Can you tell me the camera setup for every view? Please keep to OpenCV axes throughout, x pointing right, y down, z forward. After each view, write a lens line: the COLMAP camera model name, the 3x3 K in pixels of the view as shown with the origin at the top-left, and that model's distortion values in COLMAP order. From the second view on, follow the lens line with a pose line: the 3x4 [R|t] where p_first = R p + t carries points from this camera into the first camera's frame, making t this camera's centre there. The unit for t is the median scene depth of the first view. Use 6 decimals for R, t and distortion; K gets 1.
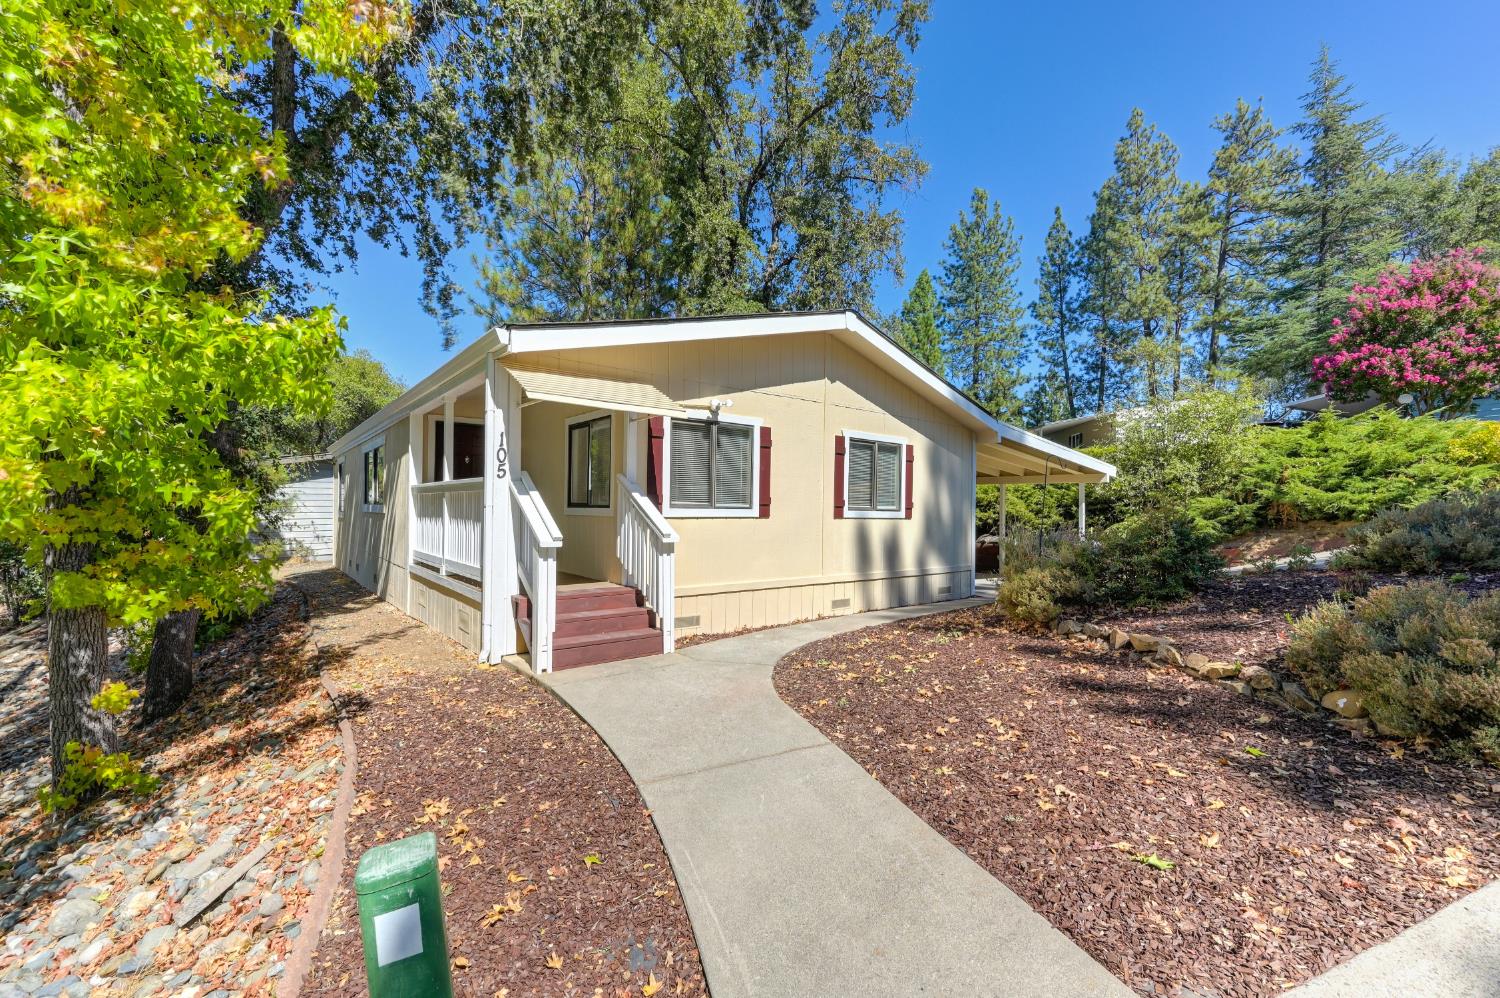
lens RADIAL K [[626.6, 0, 752.1], [0, 626.6, 503.2], [0, 0, 1]] dist [-0.001159, 0.000220]
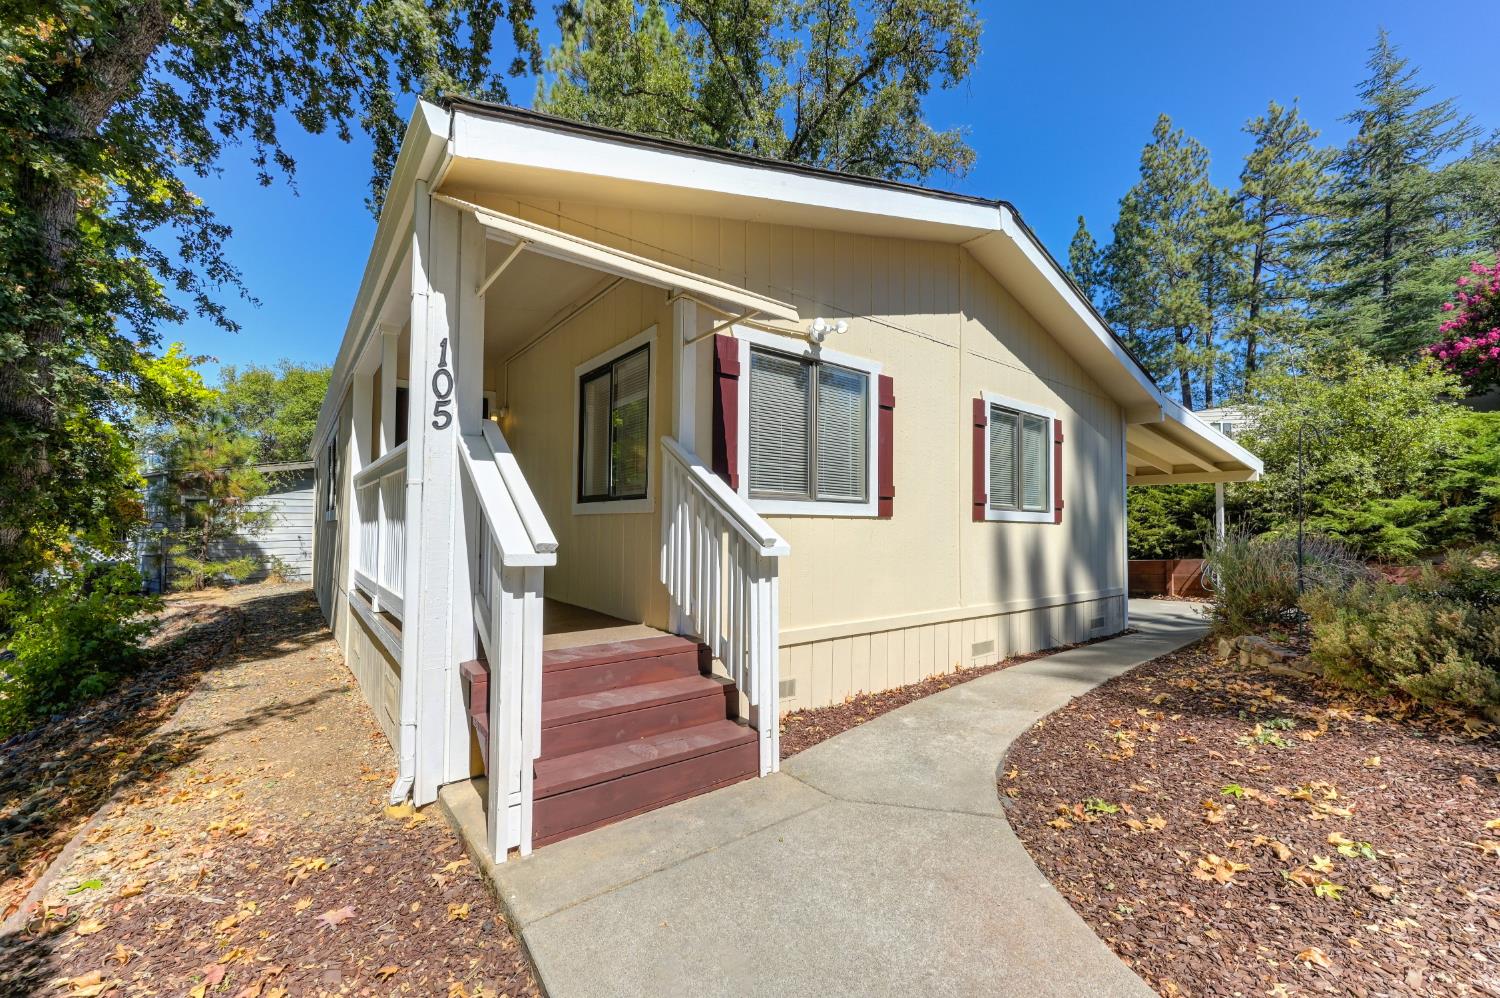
lens RADIAL K [[592.2, 0, 750.0], [0, 592.2, 503.4], [0, 0, 1]] dist [-0.001416, 0.000763]
pose [[0.999895, -0.004337, -0.013853, -0.092541], [0.003903, 0.999505, -0.031205, 0.022515], [0.013982, 0.031147, 0.999417, 0.335835]]
